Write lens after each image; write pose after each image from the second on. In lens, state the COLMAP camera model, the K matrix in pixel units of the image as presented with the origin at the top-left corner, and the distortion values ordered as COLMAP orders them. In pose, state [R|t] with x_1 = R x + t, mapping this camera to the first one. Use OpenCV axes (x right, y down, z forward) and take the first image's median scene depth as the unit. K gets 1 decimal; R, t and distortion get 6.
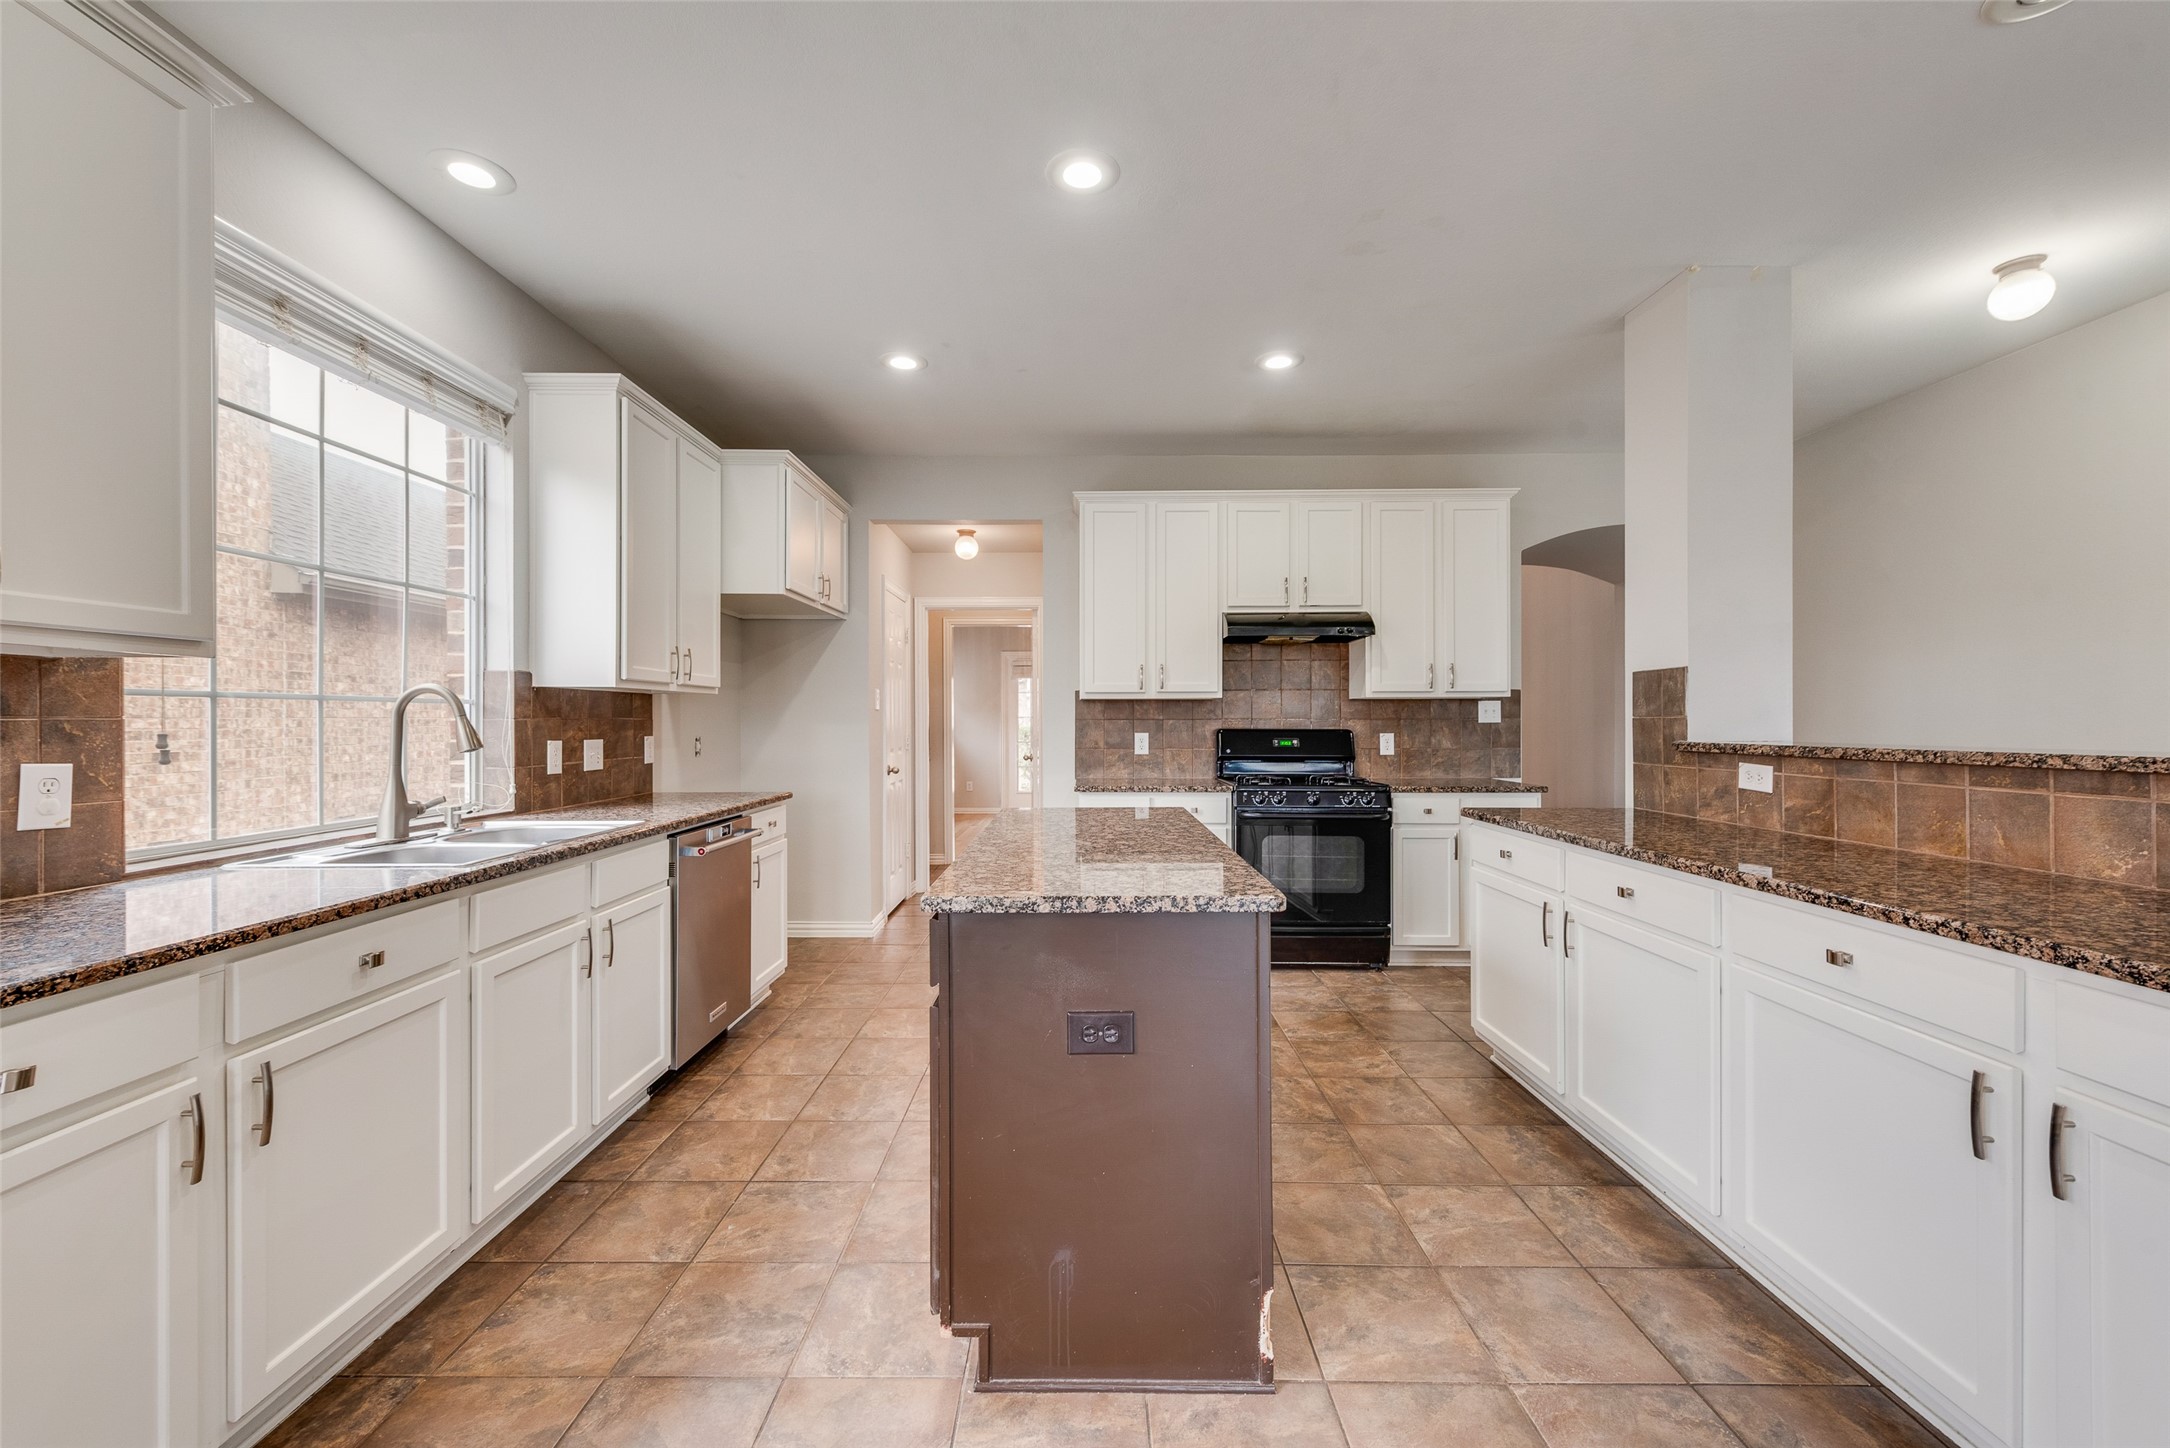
lens RADIAL K [[847.1, 0, 1076.7], [0, 847.1, 725.7], [0, 0, 1]] dist [0.008320, -0.000348]
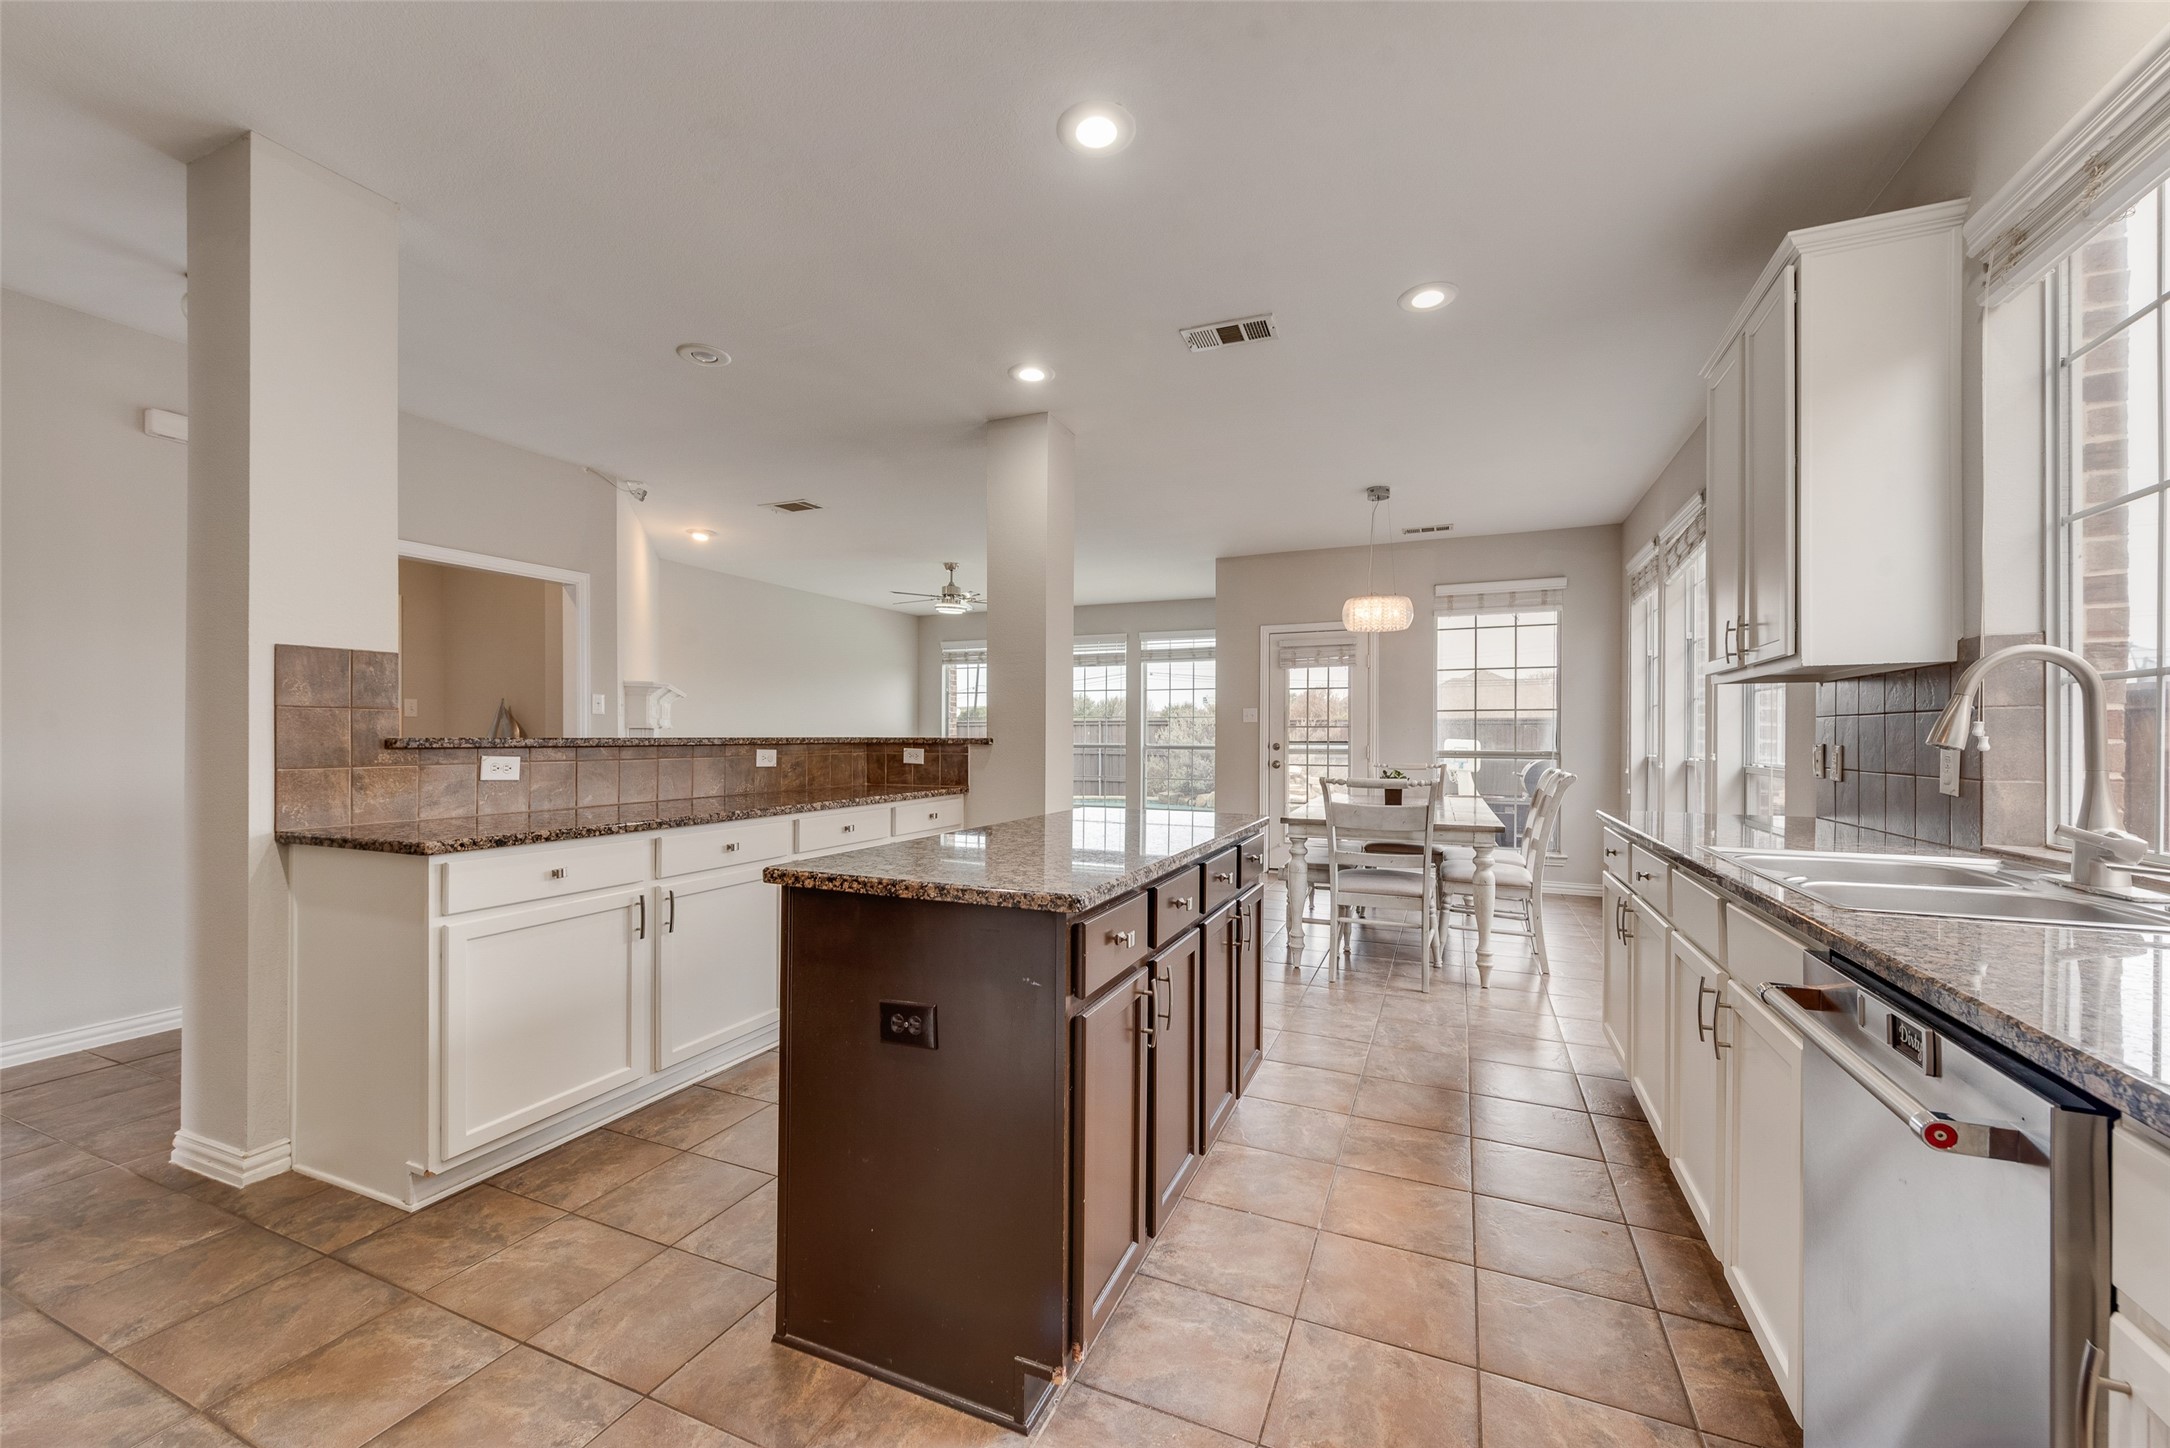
lens RADIAL K [[847.1, 0, 1066.0], [0, 847.1, 733.9], [0, 0, 1]] dist [0.008320, -0.000348]
pose [[-0.912045, -0.003648, 0.410073, -0.272345], [-0.002597, 0.999992, 0.003120, 0.009502], [-0.410081, 0.001780, -0.912047, 1.455728]]
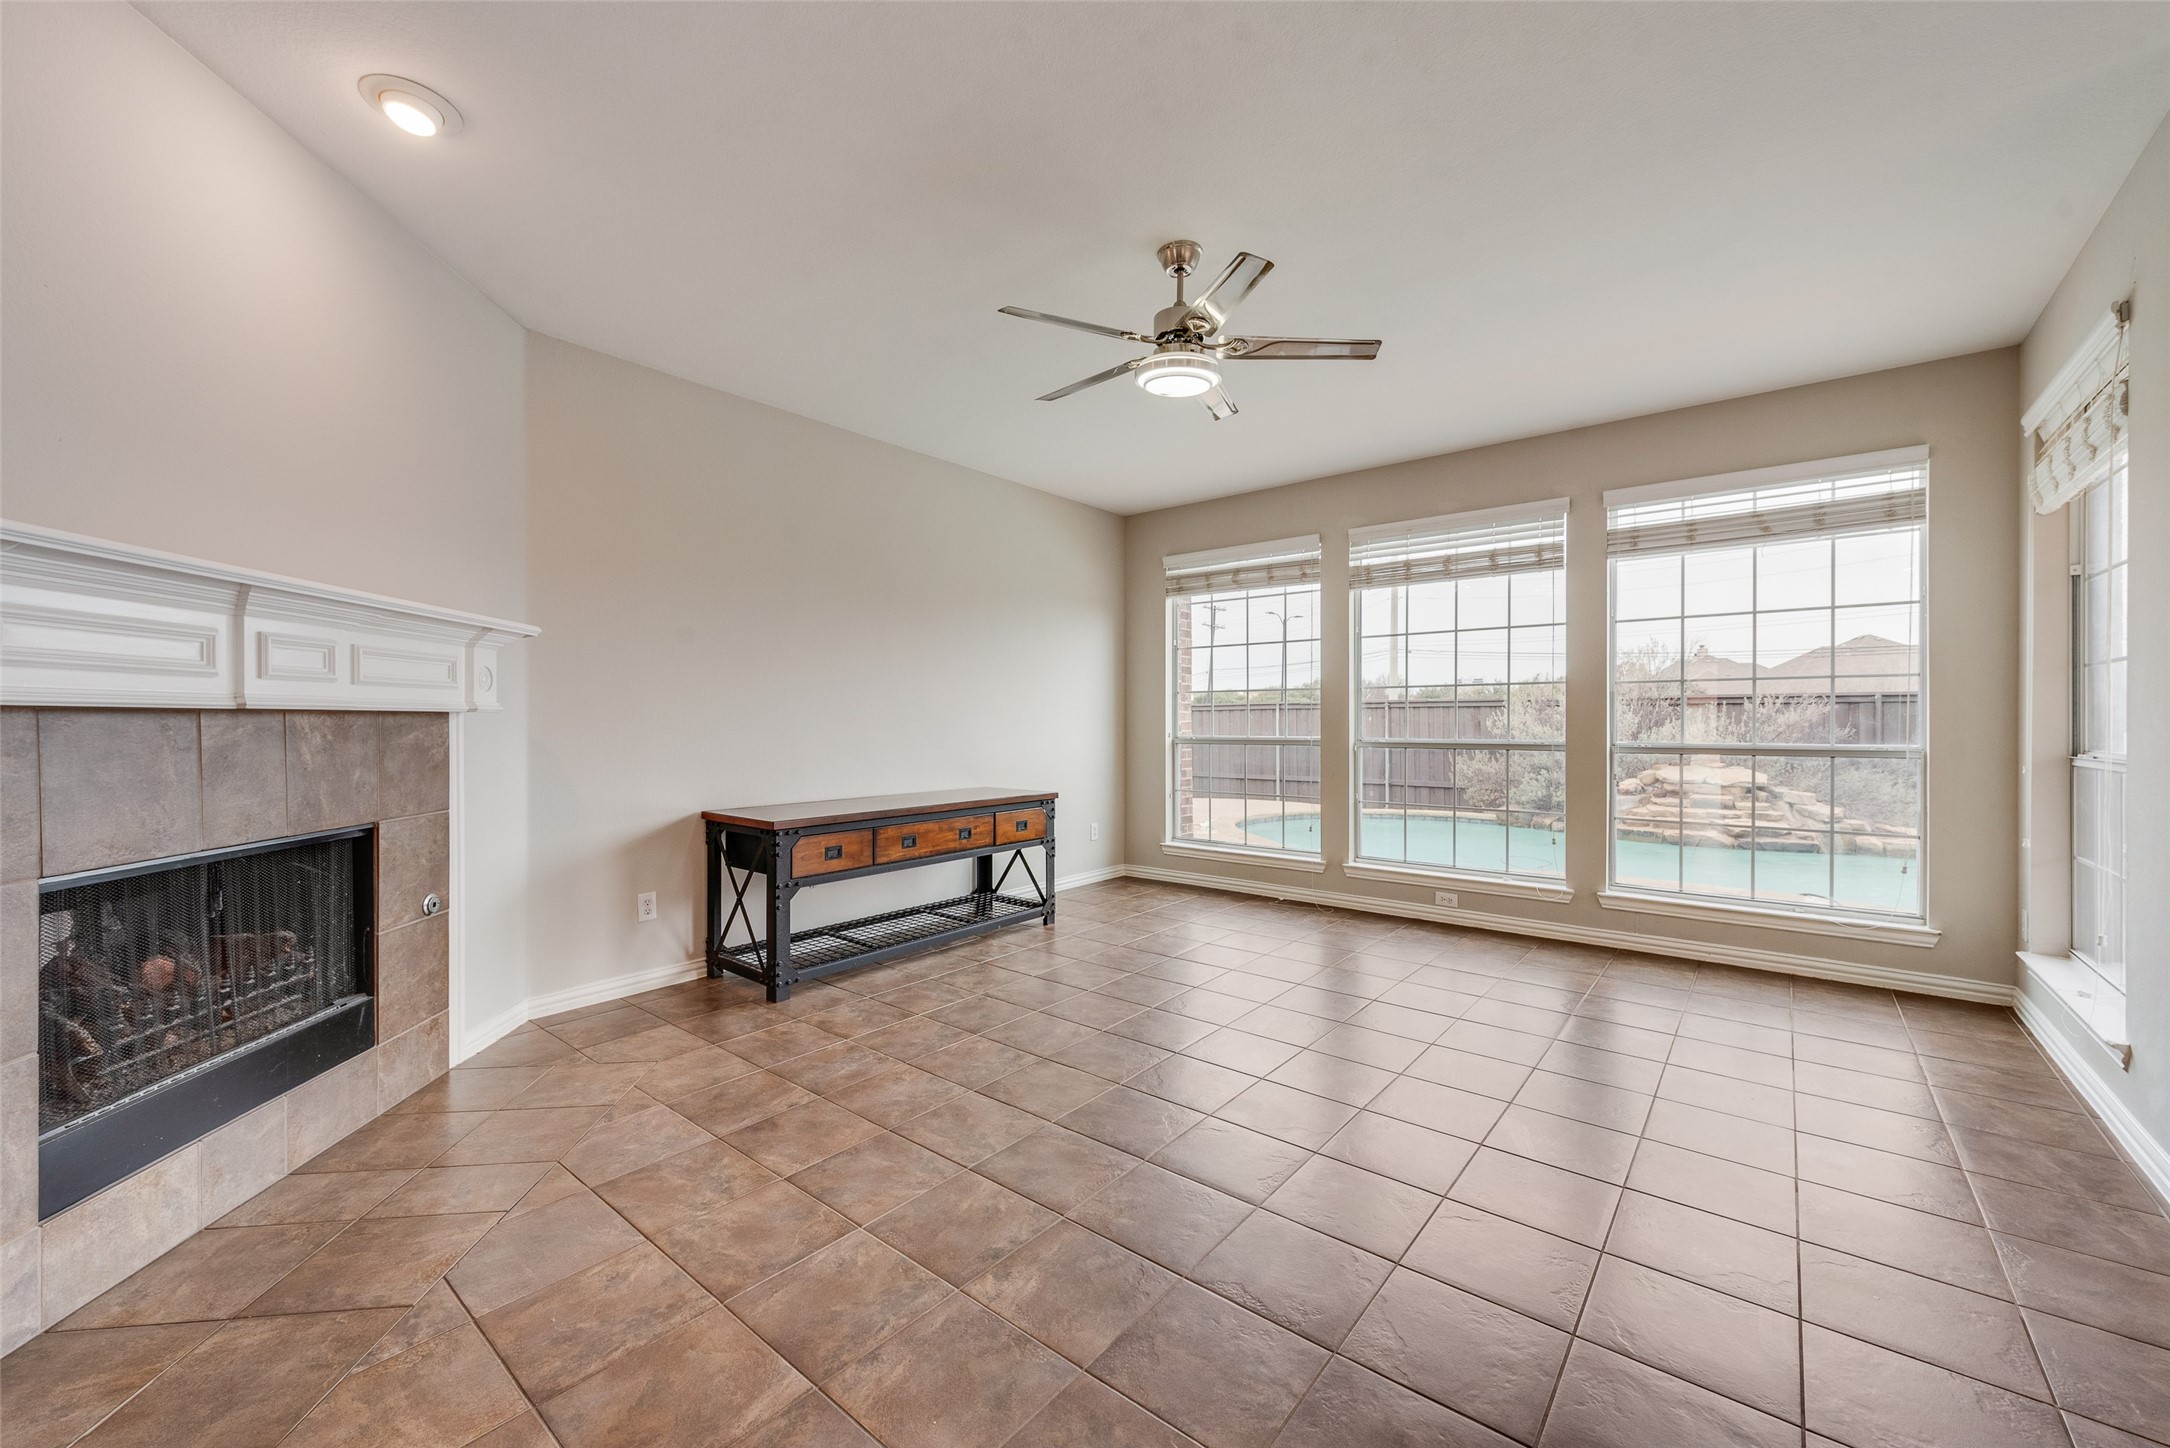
lens RADIAL K [[847.1, 0, 1070.9], [0, 847.1, 730.3], [0, 0, 1]] dist [0.008320, -0.000348]
pose [[-0.772278, -0.001630, 0.635283, 0.617699], [0.006430, 0.999925, 0.010382, 0.017595], [-0.635253, 0.012103, -0.772210, 0.028422]]
